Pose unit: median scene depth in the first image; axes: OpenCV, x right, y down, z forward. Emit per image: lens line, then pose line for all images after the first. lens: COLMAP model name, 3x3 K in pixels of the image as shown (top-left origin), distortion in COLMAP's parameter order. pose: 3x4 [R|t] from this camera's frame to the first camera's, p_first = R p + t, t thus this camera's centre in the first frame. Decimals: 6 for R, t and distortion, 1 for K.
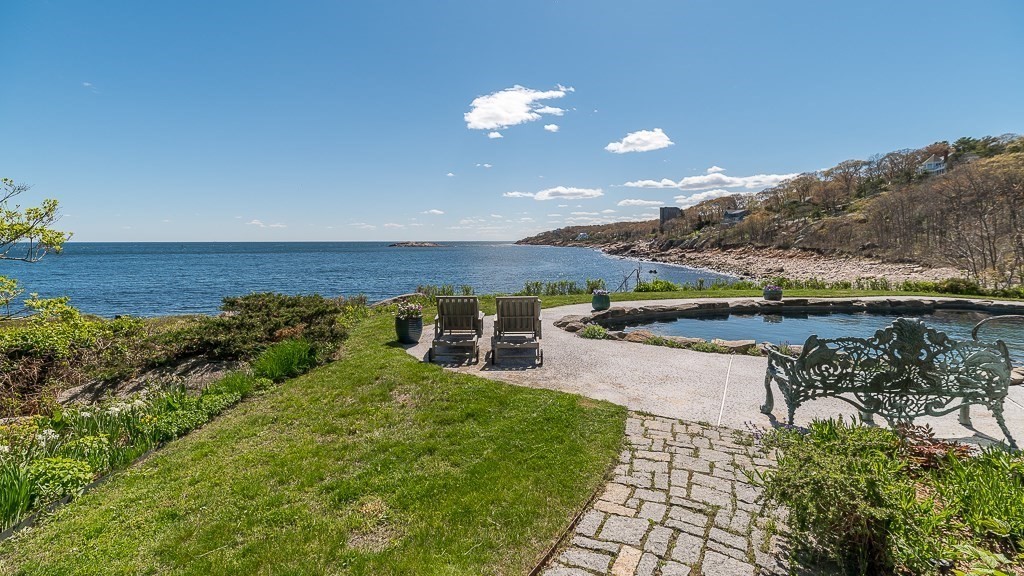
lens RADIAL K [[450.9, 0, 501.9], [0, 450.9, 255.8], [0, 0, 1]] dist [-0.004698, -0.000070]
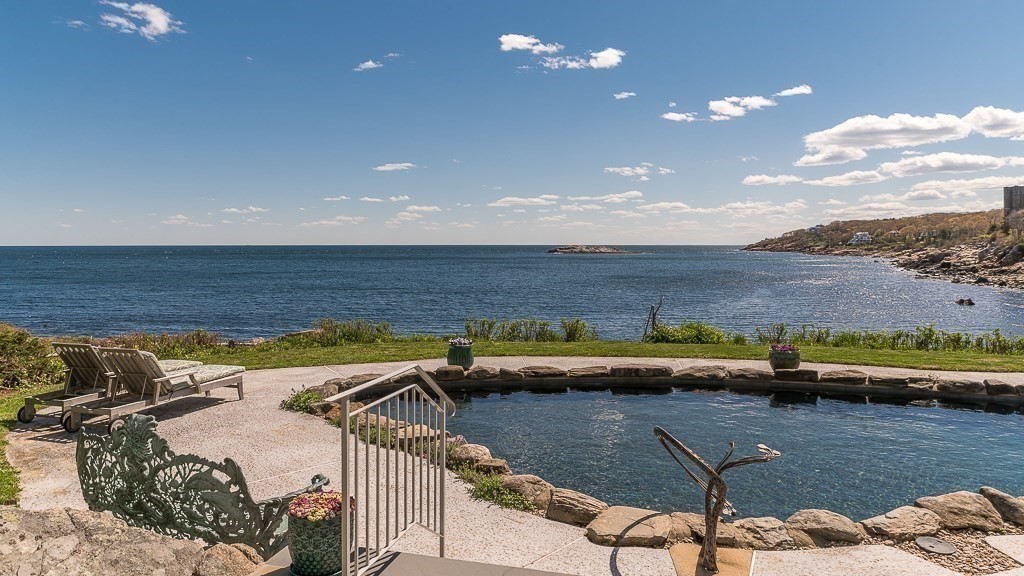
lens RADIAL K [[673.6, 0, 516.4], [0, 673.6, 259.2], [0, 0, 1]] dist [0.025053, 0.001598]
pose [[0.956544, 0.011916, -0.291346, 0.489177], [-0.015003, 0.999852, -0.008361, -0.031807], [0.291203, 0.012369, 0.956581, 0.031073]]
